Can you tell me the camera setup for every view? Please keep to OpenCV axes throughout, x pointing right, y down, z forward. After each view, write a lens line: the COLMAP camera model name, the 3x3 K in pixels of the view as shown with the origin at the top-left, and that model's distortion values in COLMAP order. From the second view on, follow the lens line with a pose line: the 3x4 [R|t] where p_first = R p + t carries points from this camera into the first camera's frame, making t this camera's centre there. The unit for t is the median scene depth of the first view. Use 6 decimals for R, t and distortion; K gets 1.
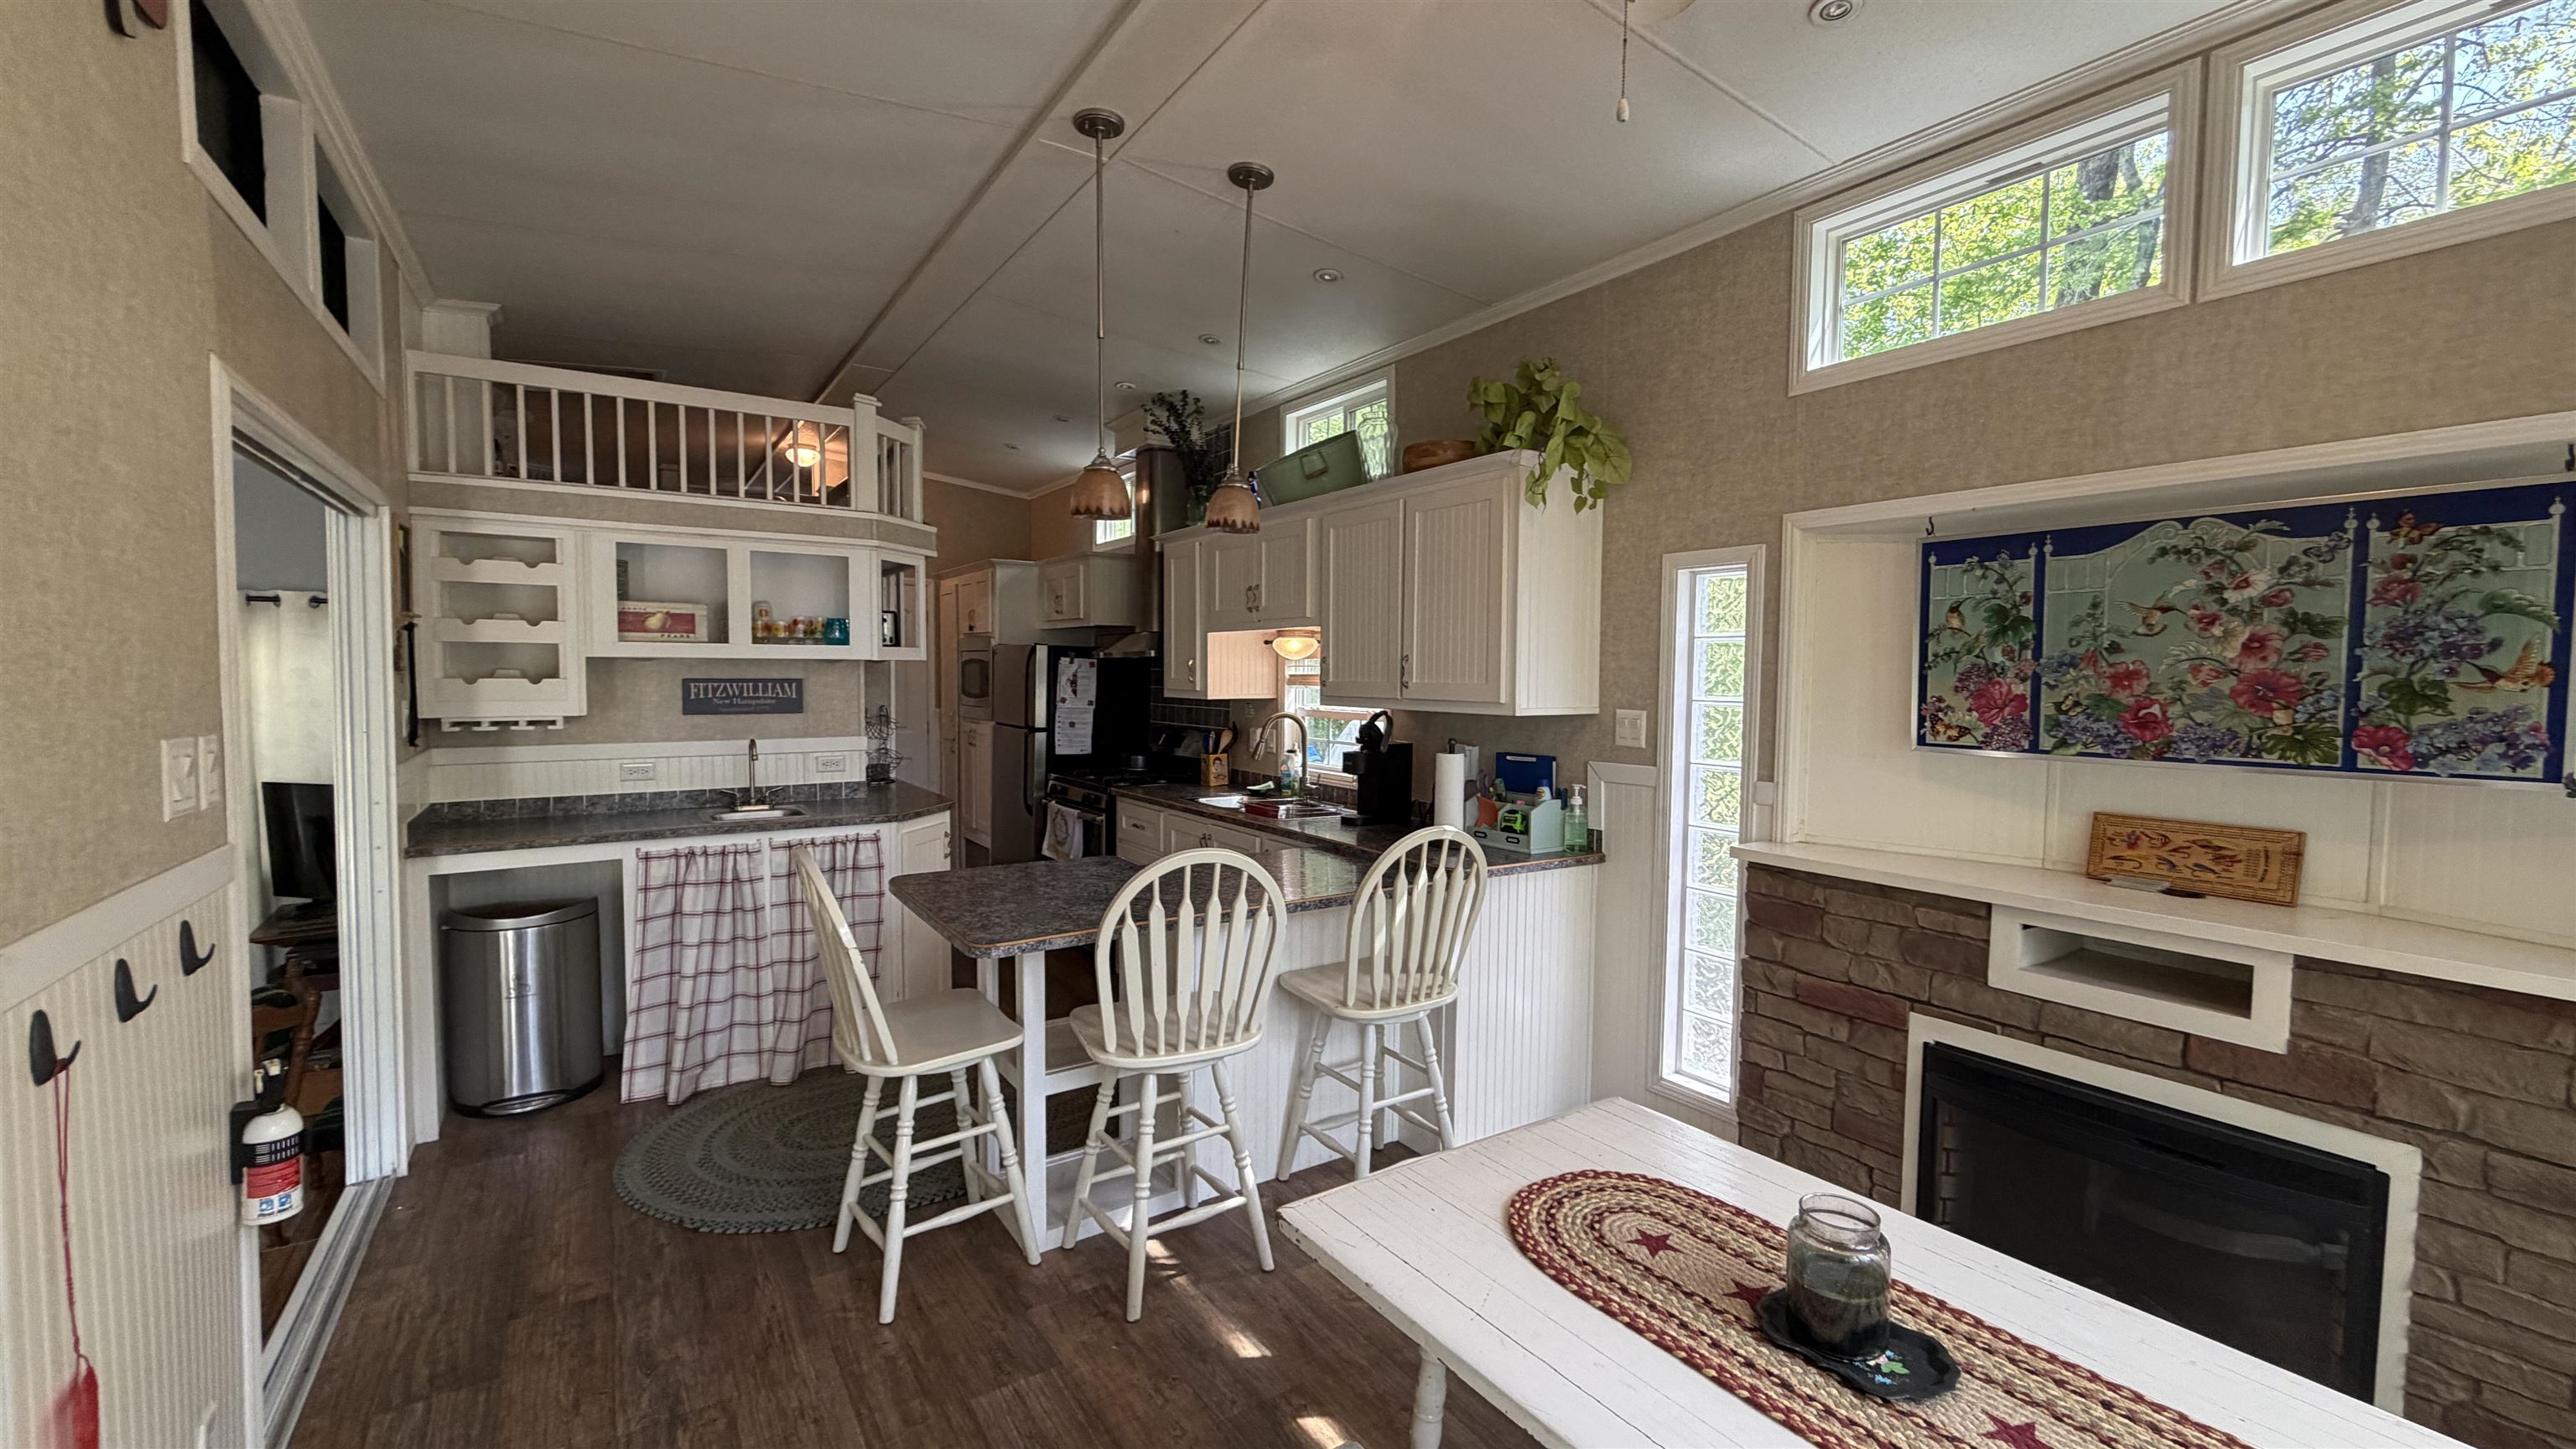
lens RADIAL K [[1028.5, 0, 1282.3], [0, 1028.5, 727.2], [0, 0, 1]] dist [-0.000209, 0.000101]
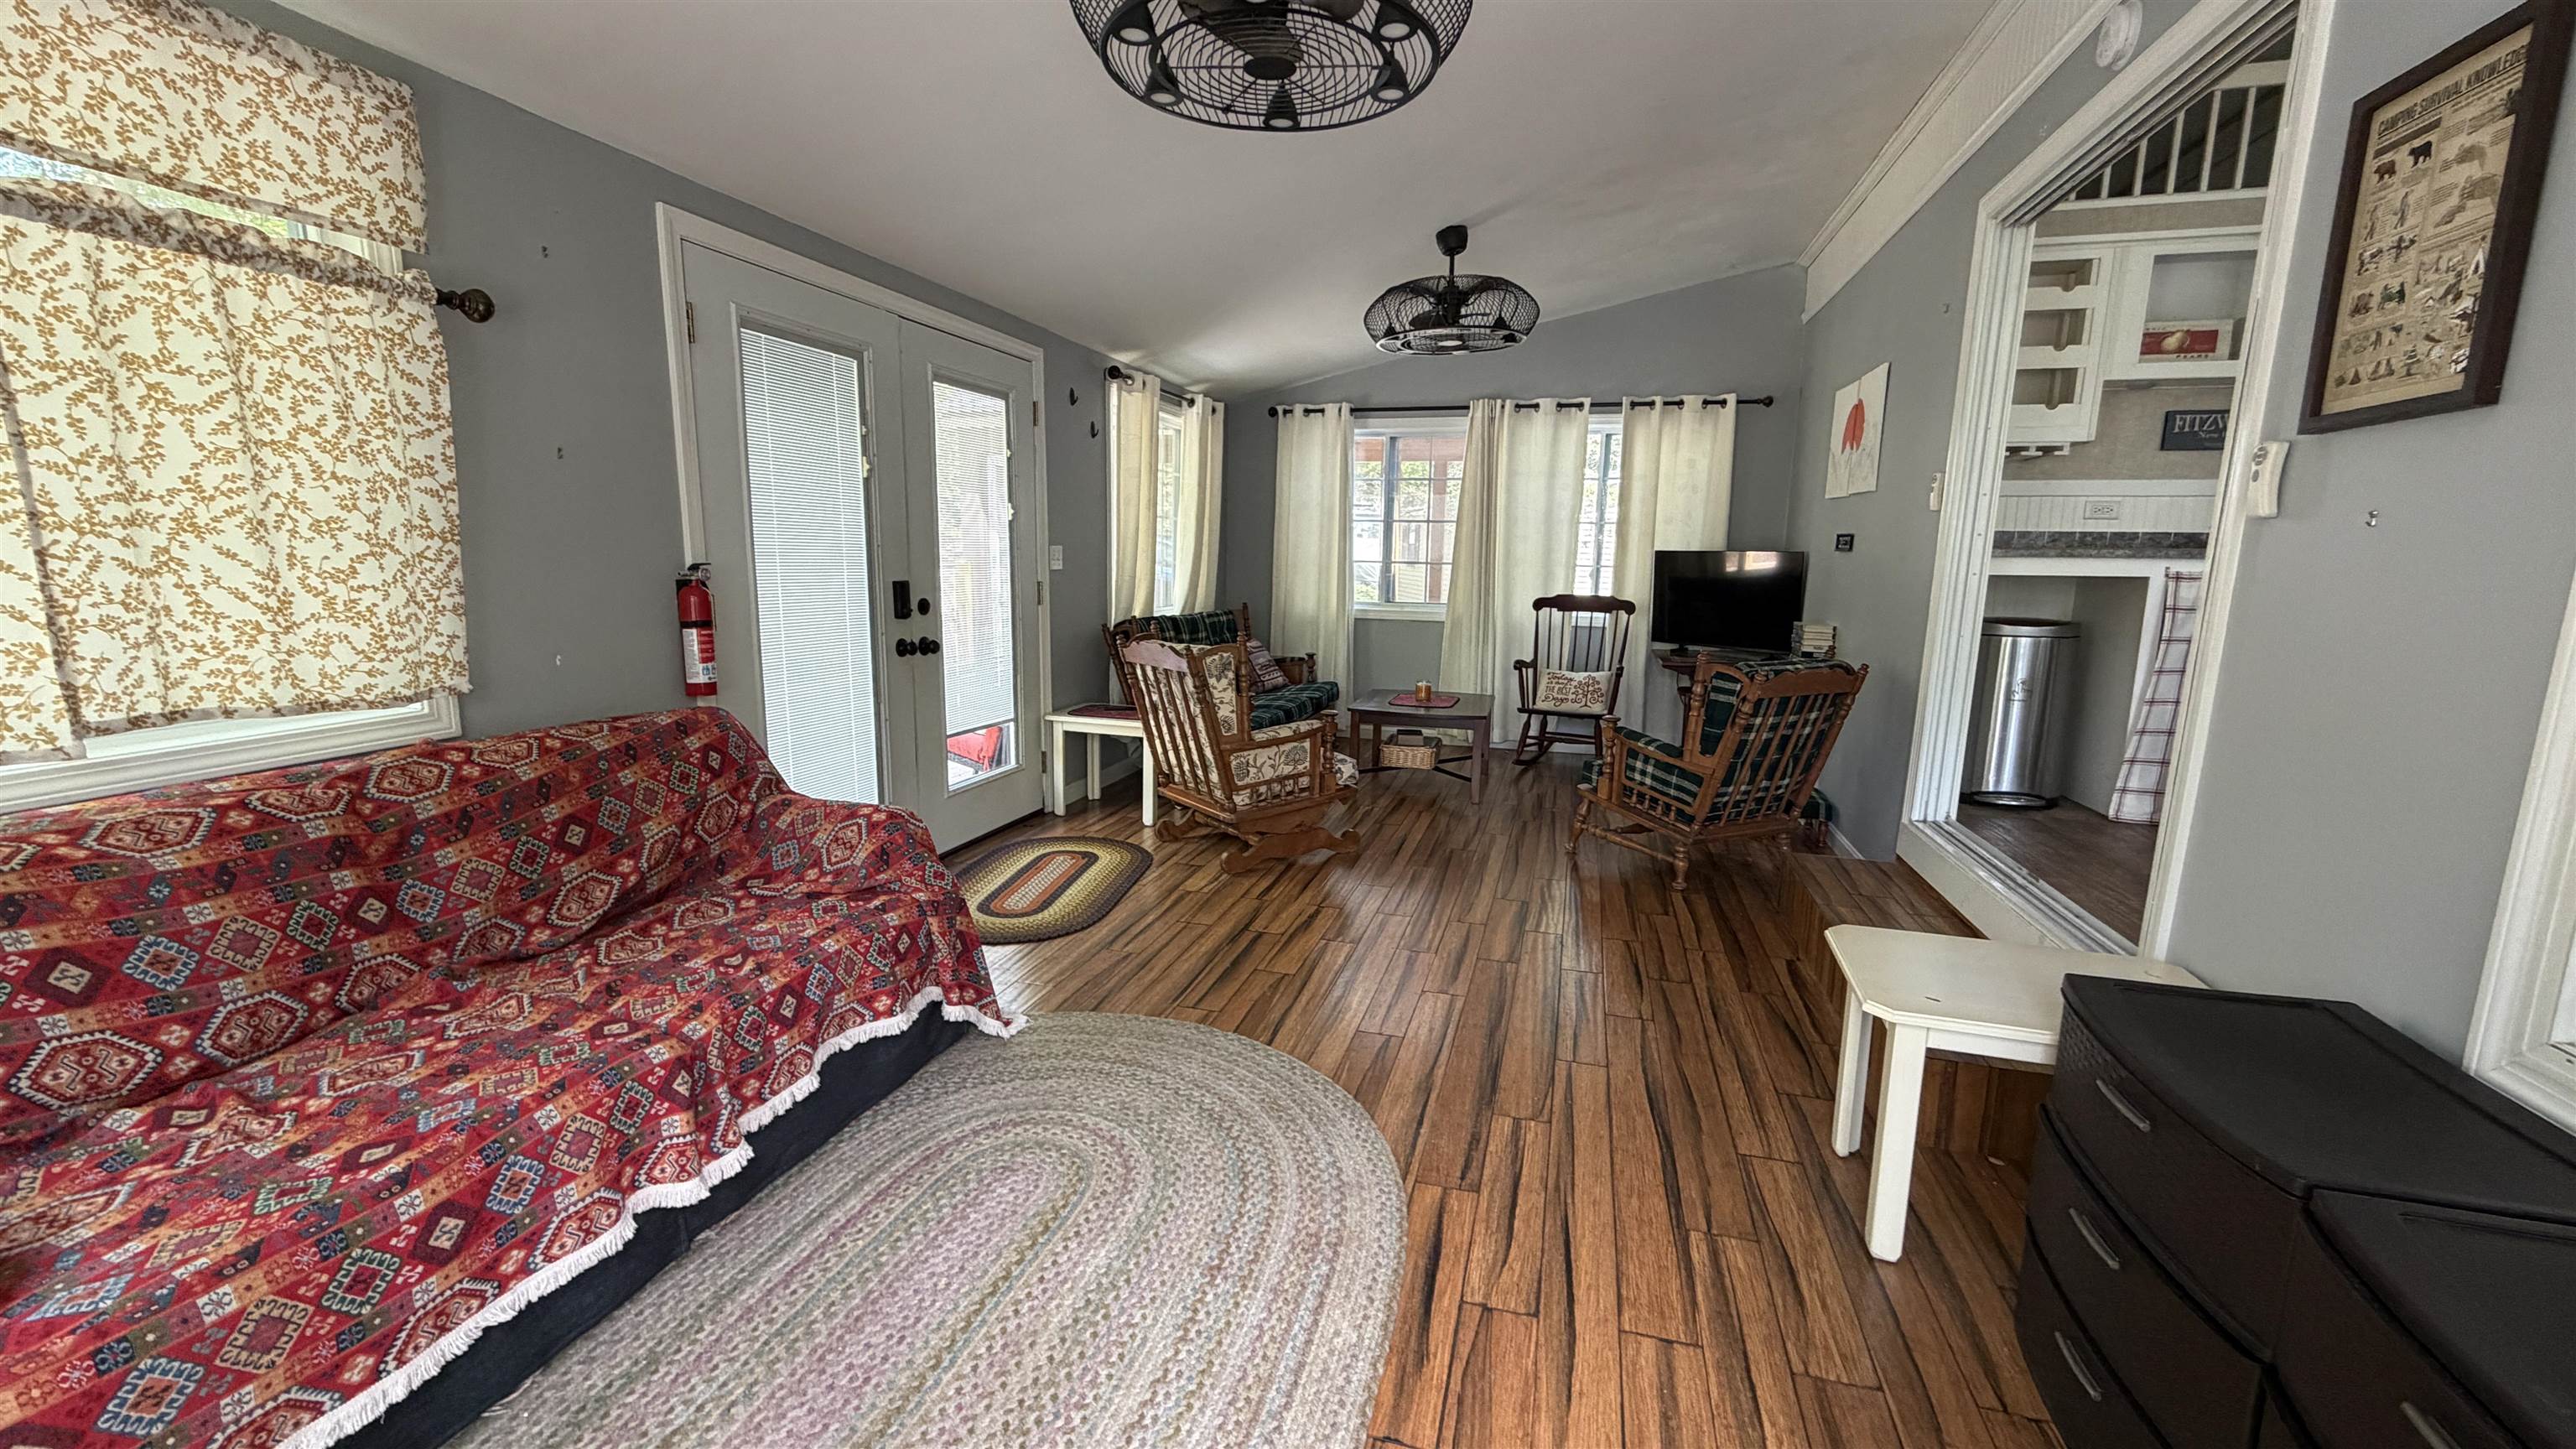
lens RADIAL K [[1028.5, 0, 1277.7], [0, 1028.5, 724.8], [0, 0, 1]] dist [-0.000209, 0.000101]
pose [[0.647509, 0.125672, -0.751624, -0.421967], [-0.052416, 0.991317, 0.120594, 0.192895], [0.760253, -0.038689, 0.648474, -0.281856]]
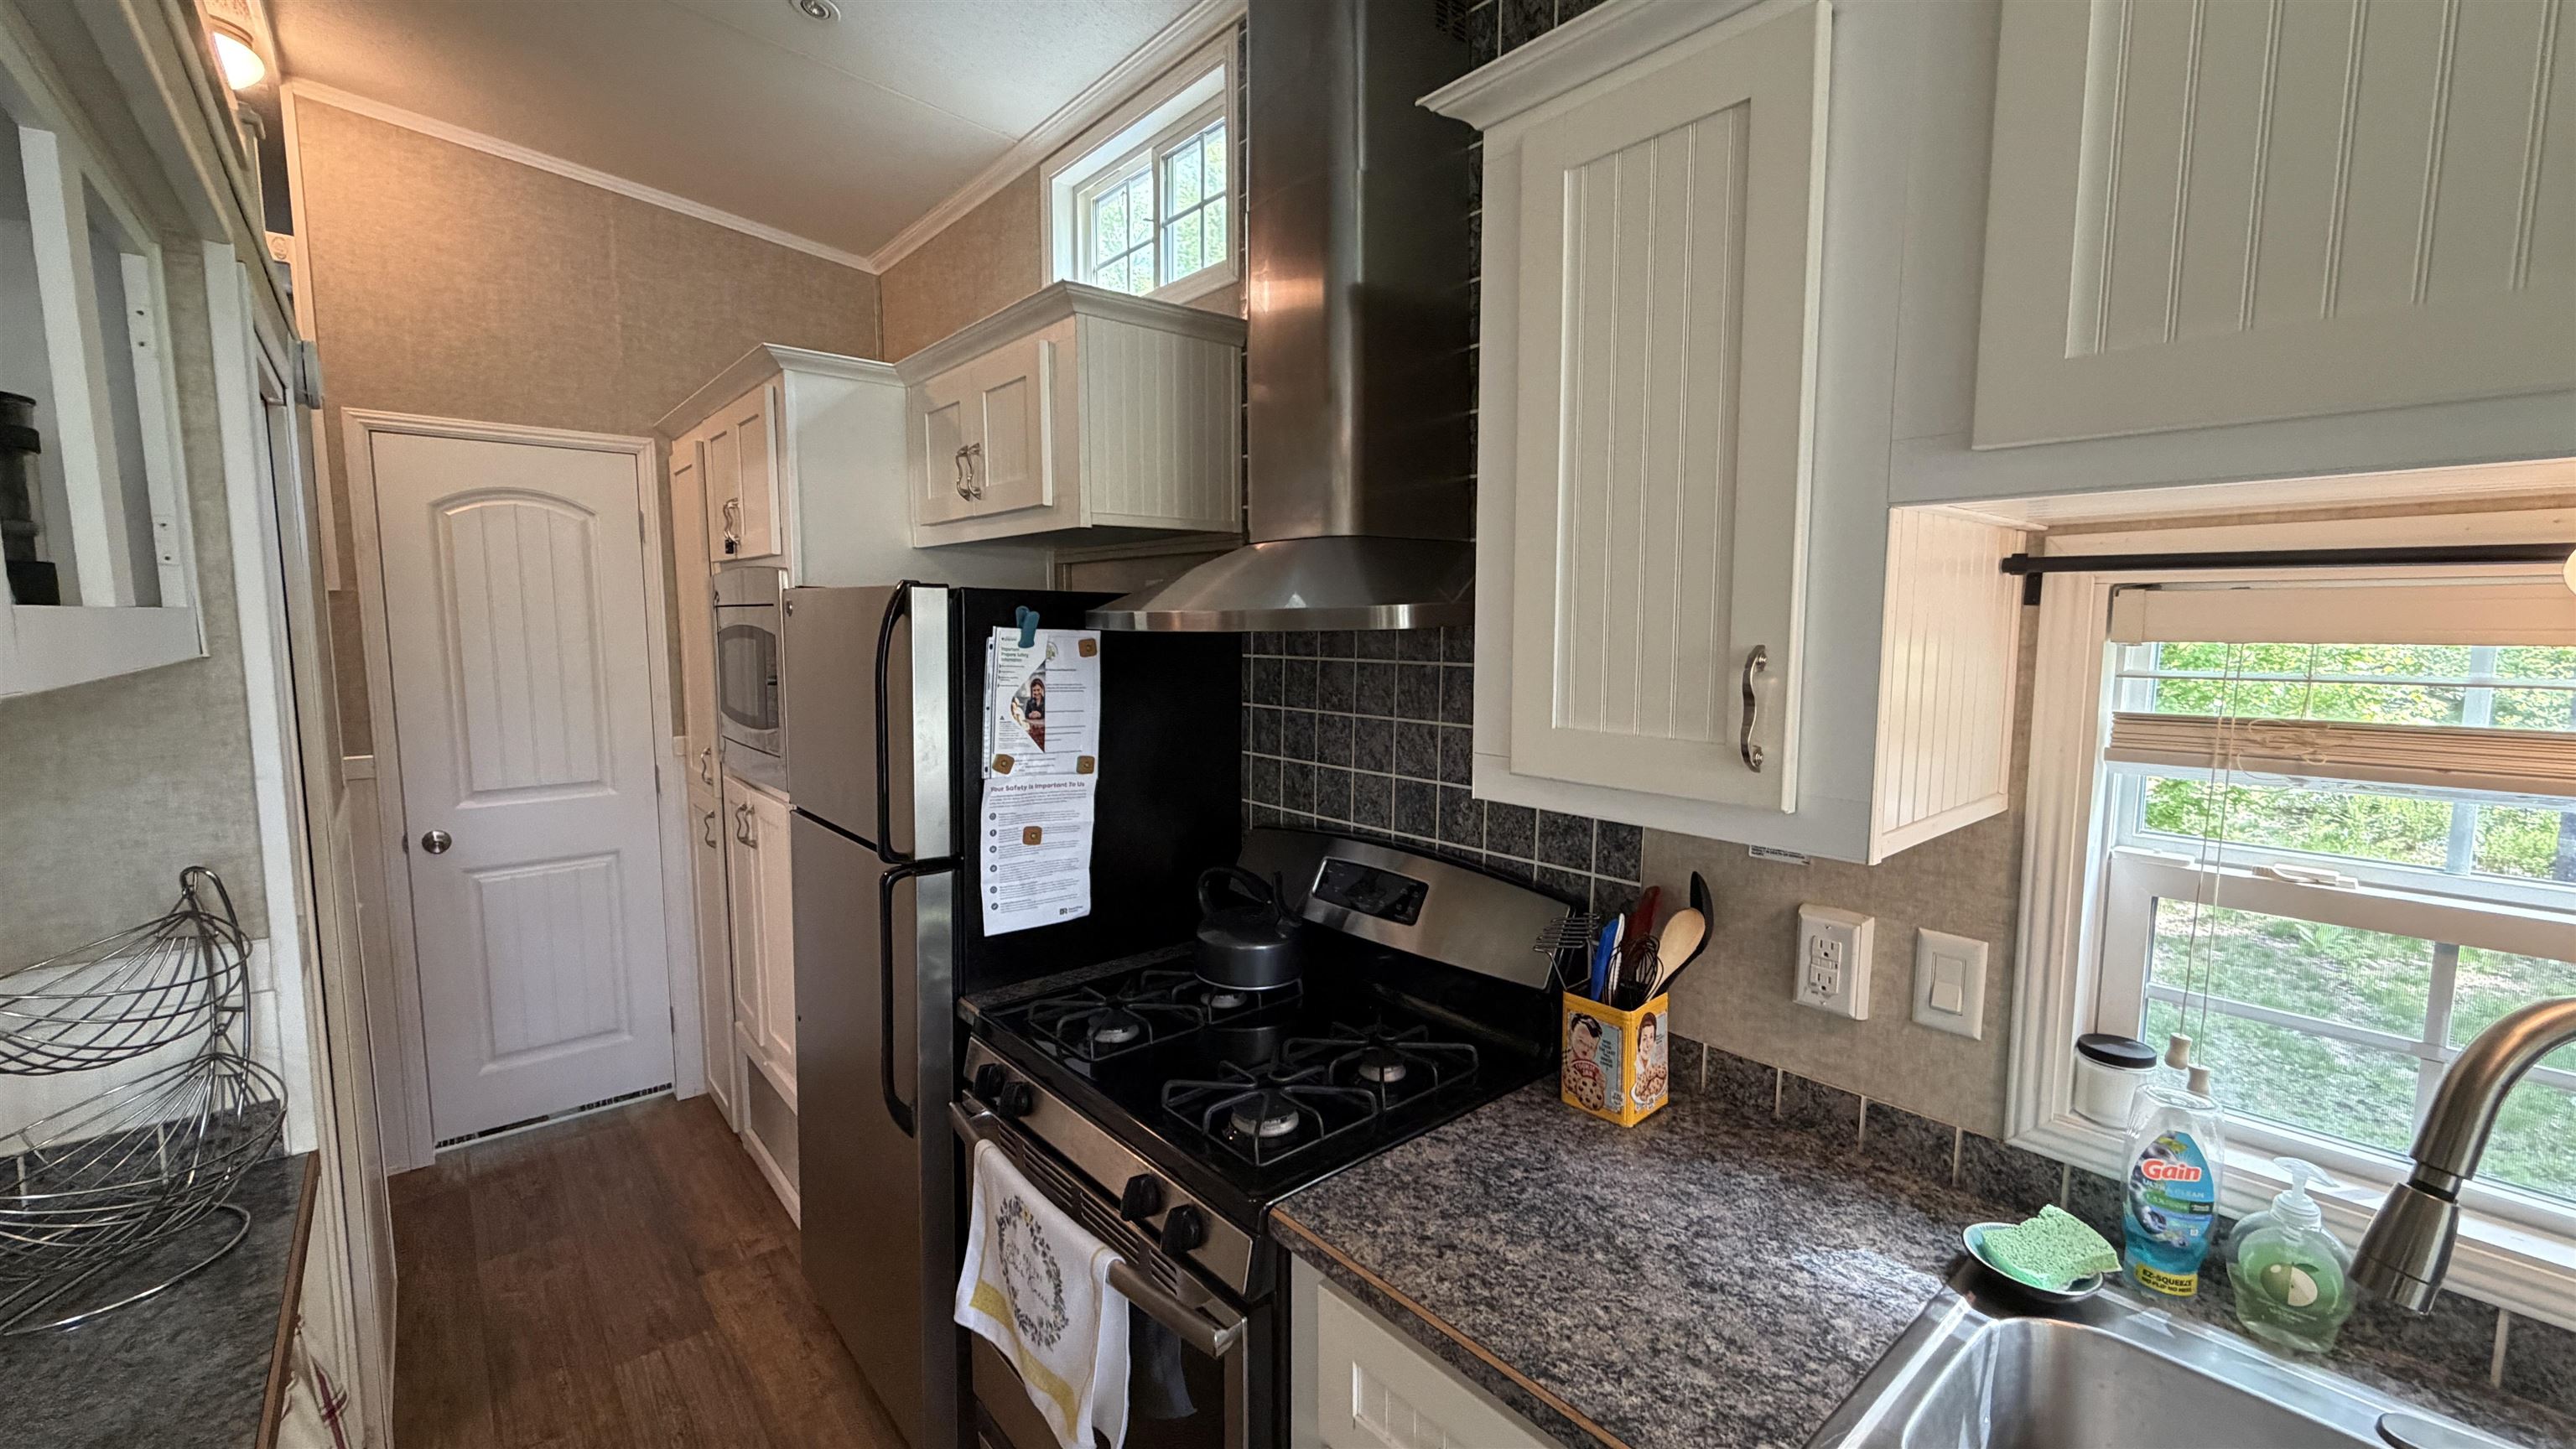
lens RADIAL K [[1028.5, 0, 1277.0], [0, 1028.5, 729.3], [0, 0, 1]] dist [-0.000209, 0.000101]
pose [[0.993517, -0.019835, 0.111943, -0.272764], [0.013961, 0.998496, 0.053009, -0.086411], [-0.112827, -0.051103, 0.992300, 1.124160]]
